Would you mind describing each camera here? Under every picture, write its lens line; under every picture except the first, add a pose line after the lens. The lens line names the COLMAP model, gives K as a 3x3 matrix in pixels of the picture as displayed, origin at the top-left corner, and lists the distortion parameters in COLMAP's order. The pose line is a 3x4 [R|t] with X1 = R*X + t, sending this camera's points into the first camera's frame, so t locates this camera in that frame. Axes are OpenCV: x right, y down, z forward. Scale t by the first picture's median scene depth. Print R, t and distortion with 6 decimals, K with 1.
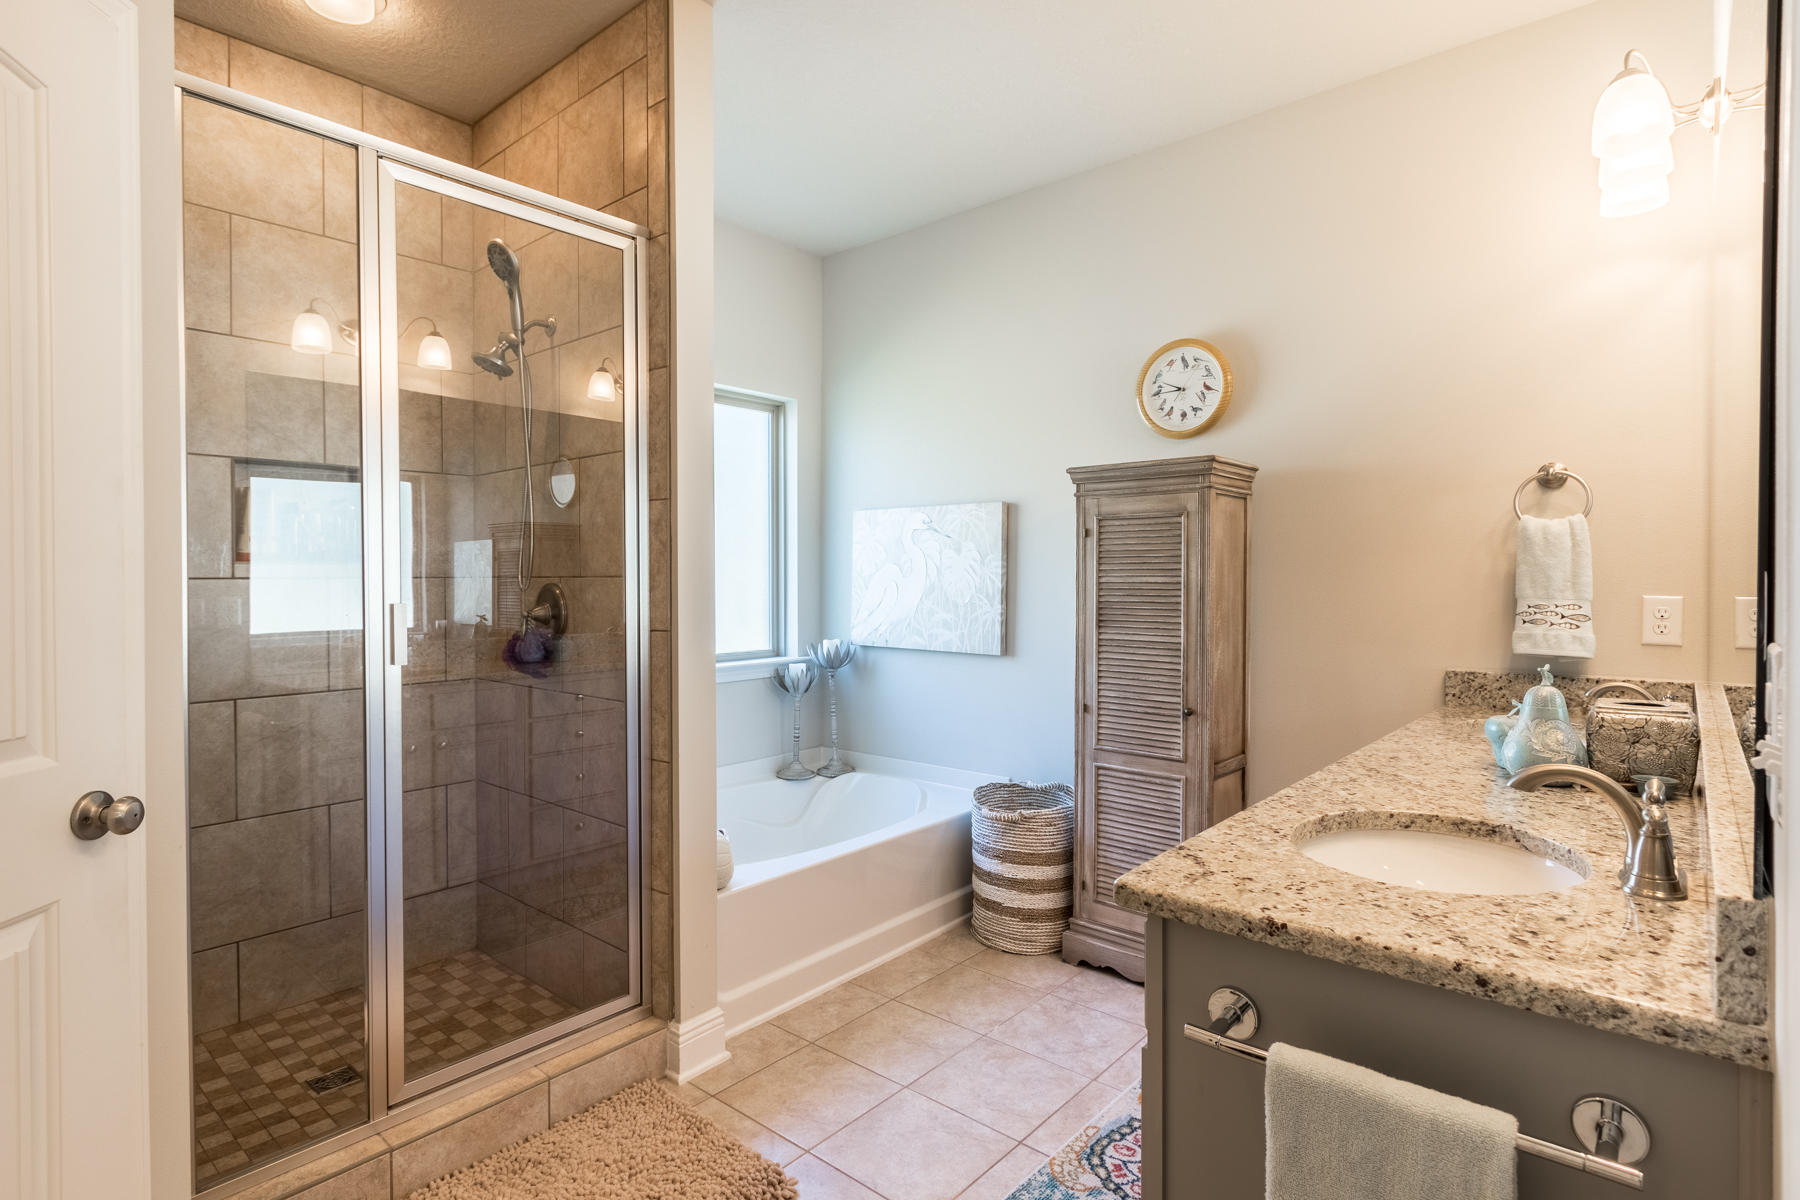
lens RADIAL K [[910.9, 0, 902.4], [0, 910.9, 588.4], [0, 0, 1]] dist [0.000138, -0.000056]
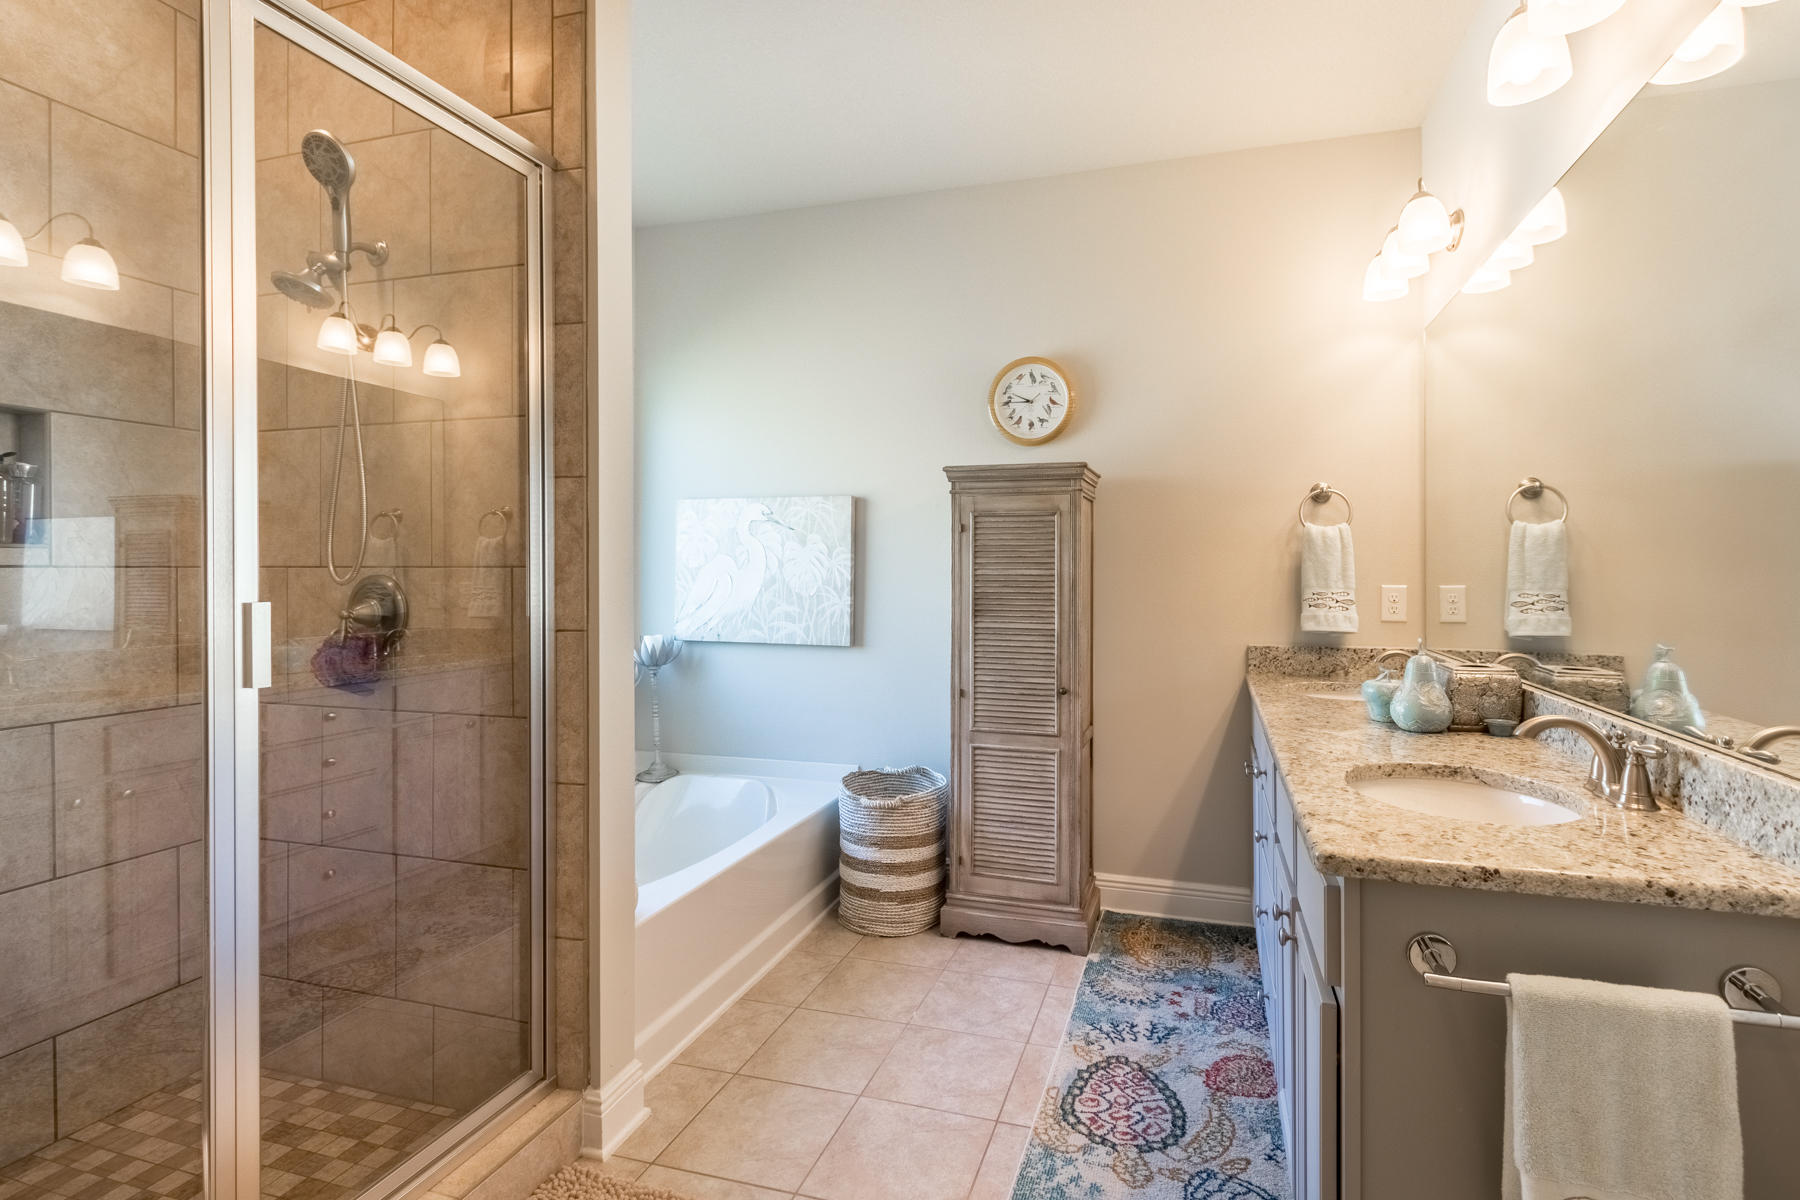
lens RADIAL K [[847.1, 0, 897.4], [0, 847.1, 571.7], [0, 0, 1]] dist [0.000966, -0.000218]
pose [[0.906685, 0.002861, 0.421798, -0.298272], [0.001643, 0.999945, -0.010313, 0.000066], [-0.421805, 0.010043, 0.906631, 0.140767]]
